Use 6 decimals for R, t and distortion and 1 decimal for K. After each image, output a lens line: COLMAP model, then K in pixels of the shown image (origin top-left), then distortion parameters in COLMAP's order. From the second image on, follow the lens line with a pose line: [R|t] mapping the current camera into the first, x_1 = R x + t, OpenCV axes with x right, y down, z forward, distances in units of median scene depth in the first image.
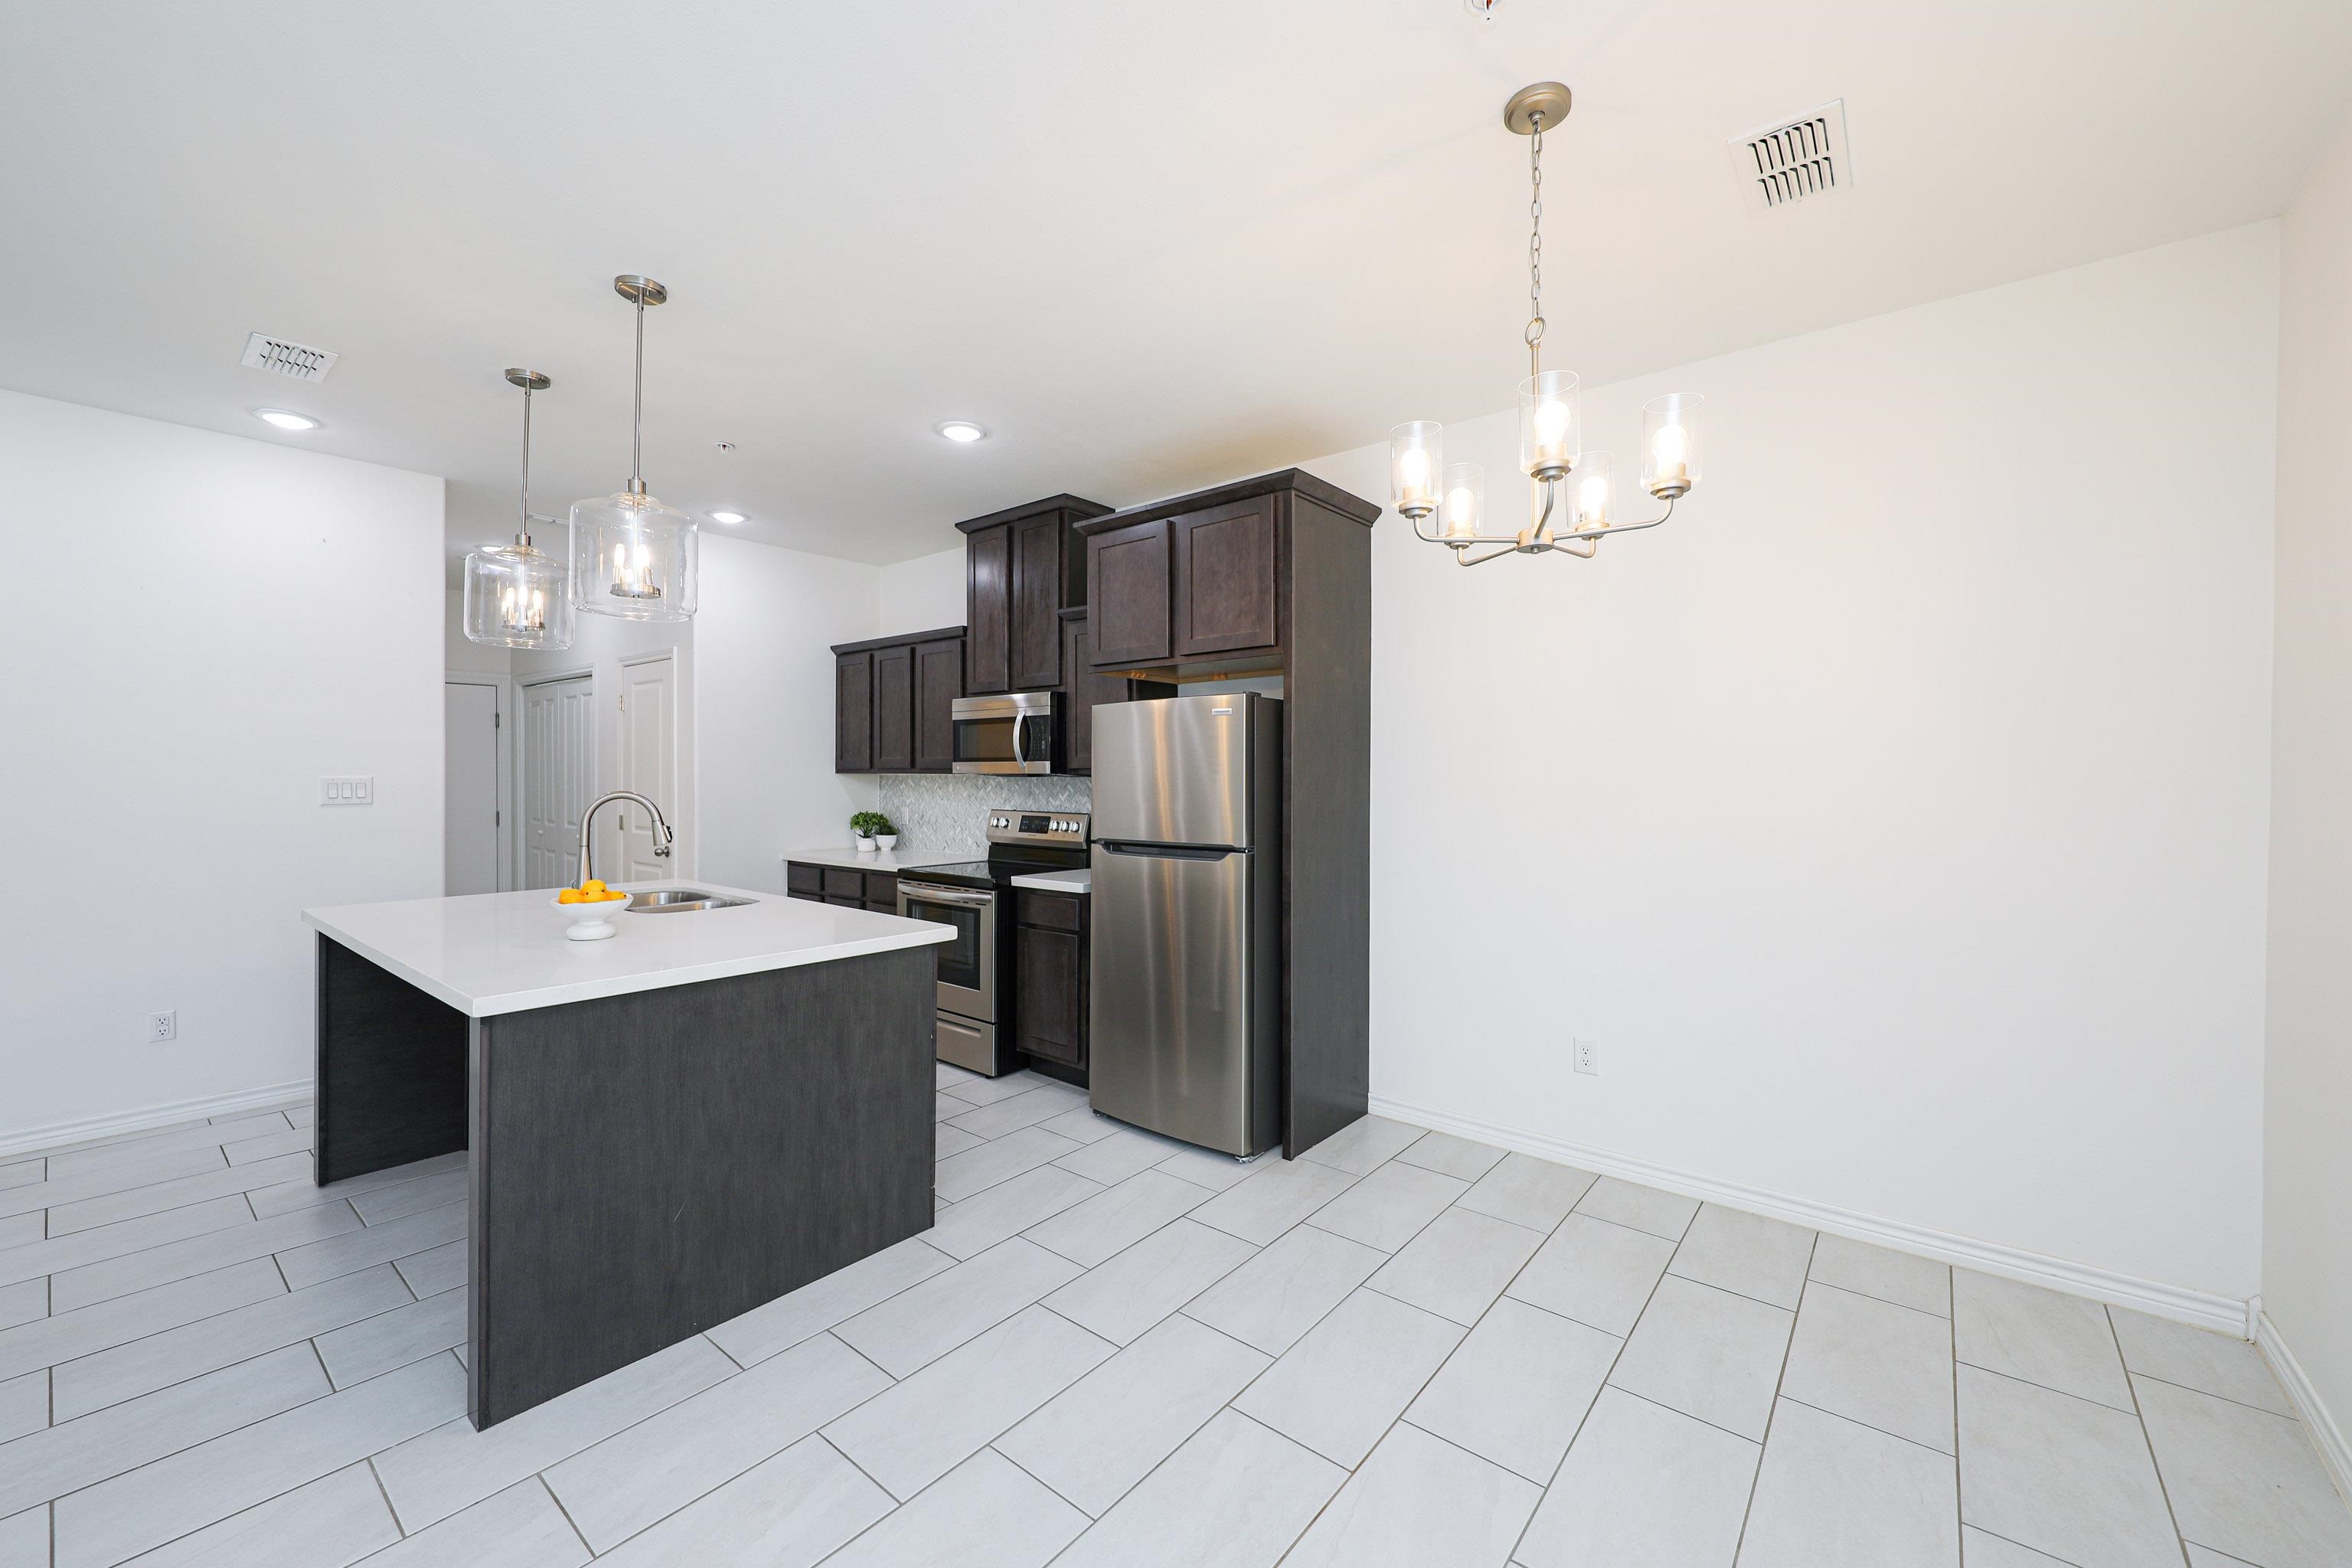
lens RADIAL K [[923.9, 0, 1193.2], [0, 923.9, 777.4], [0, 0, 1]] dist [0.004998, -0.000064]
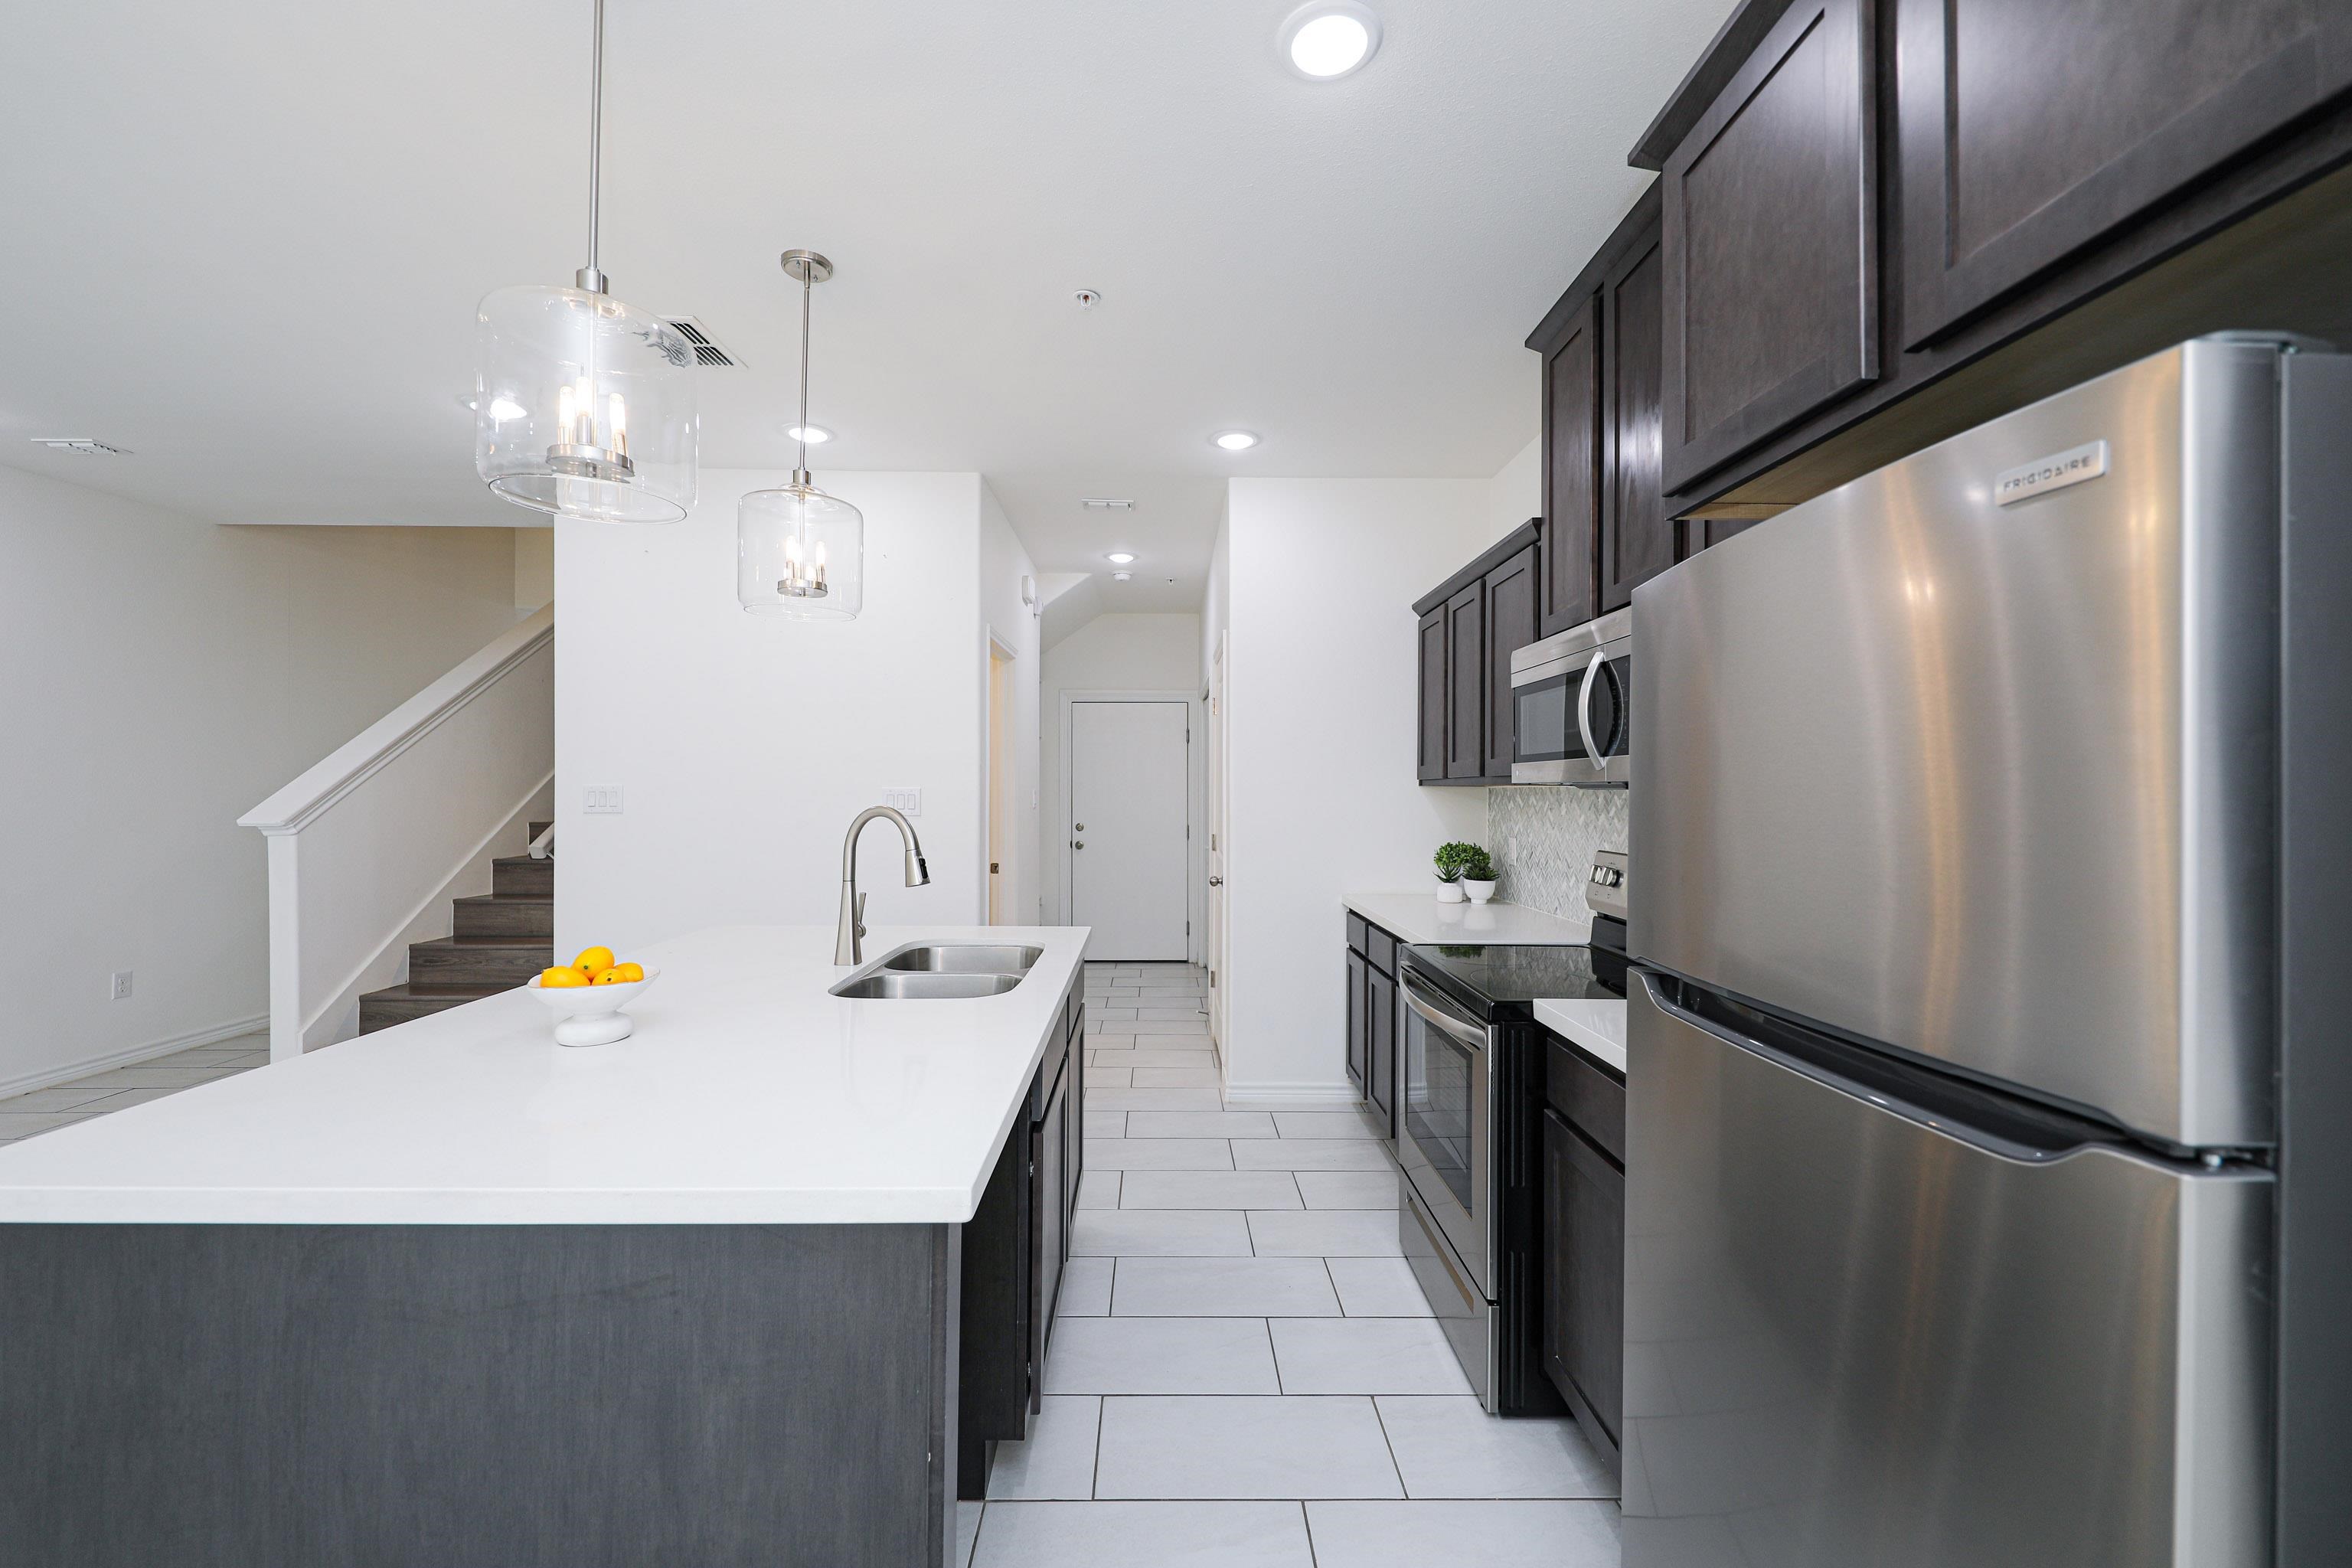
lens RADIAL K [[935.7, 0, 1168.0], [0, 935.7, 788.9], [0, 0, 1]] dist [0.001063, -0.000312]
pose [[0.634521, 0.000011, -0.772905, 0.048359], [-0.005302, 0.999977, -0.004338, 0.002482], [0.772887, 0.006850, 0.634506, 0.491504]]
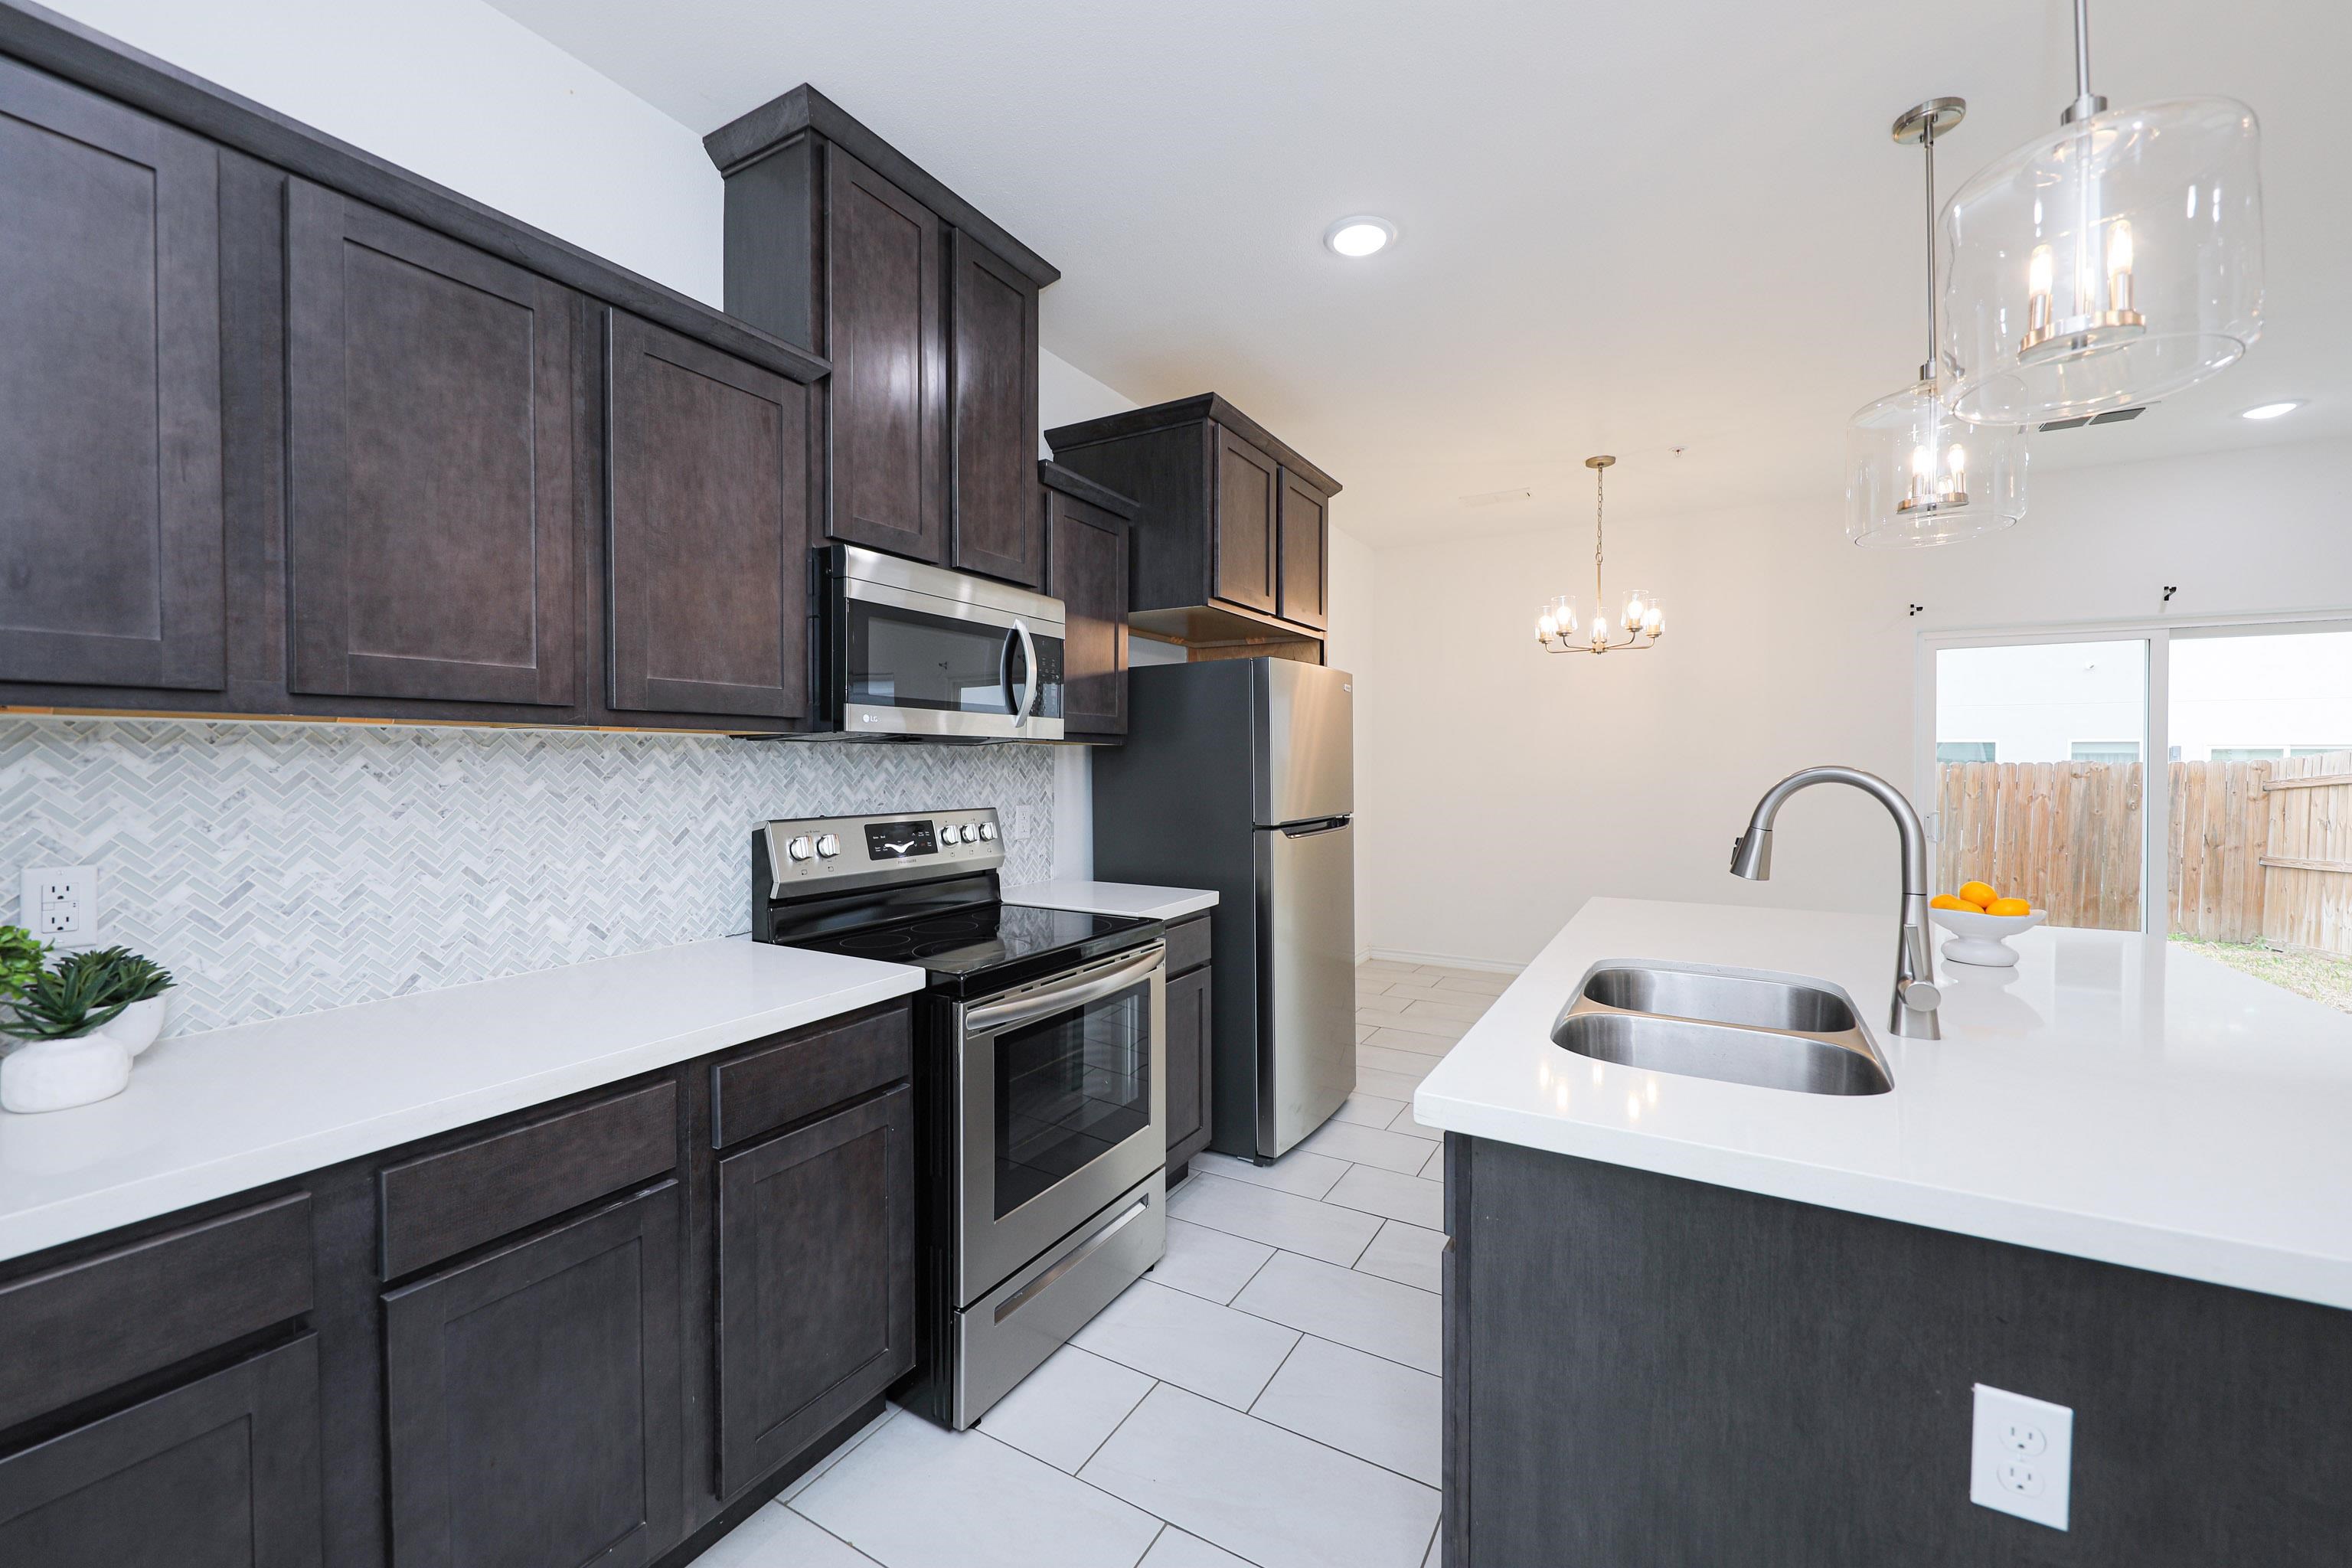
lens RADIAL K [[918.6, 0, 1171.7], [0, 918.6, 776.9], [0, 0, 1]] dist [0.005654, 0.000088]
pose [[-0.142801, -0.020335, 0.989542, -0.694058], [-0.001503, 0.999792, 0.020328, 0.007161], [-0.989750, 0.001416, -0.142802, 0.944717]]
